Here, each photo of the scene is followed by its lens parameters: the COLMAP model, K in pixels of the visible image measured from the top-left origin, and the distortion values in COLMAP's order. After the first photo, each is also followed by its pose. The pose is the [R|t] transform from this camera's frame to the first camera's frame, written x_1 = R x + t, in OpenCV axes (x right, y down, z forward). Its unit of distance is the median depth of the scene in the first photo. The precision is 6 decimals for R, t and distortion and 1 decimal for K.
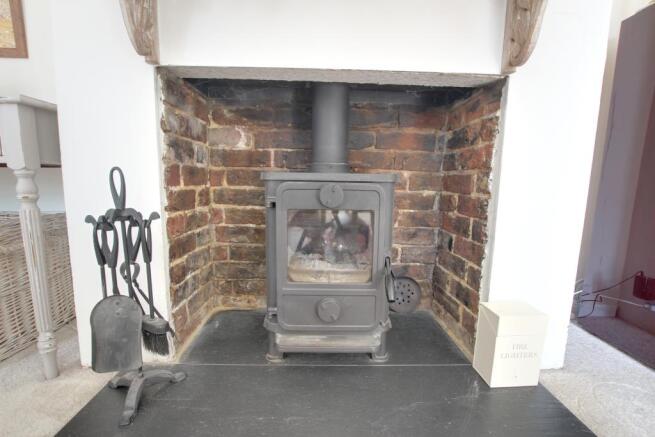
lens RADIAL K [[307.8, 0, 327.7], [0, 307.8, 220.2], [0, 0, 1]] dist [-0.014178, 0.003477]
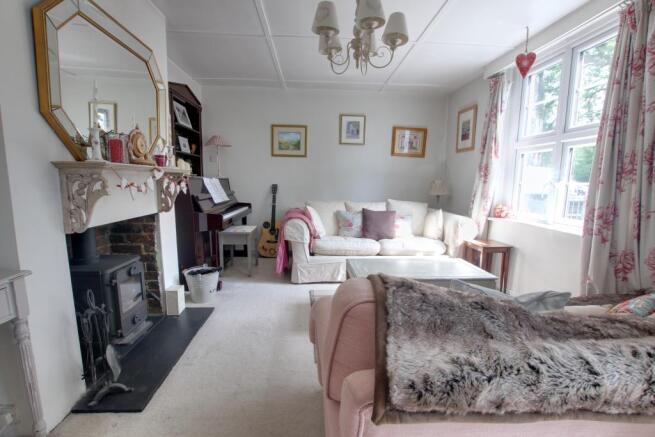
lens RADIAL K [[307.8, 0, 327.2], [0, 307.8, 217.6], [0, 0, 1]] dist [-0.014178, 0.003477]
pose [[-0.049718, -0.141861, 0.988637, -2.152496], [0.126799, 0.980955, 0.147136, -0.586670], [-0.990682, 0.132673, -0.030783, -0.445073]]
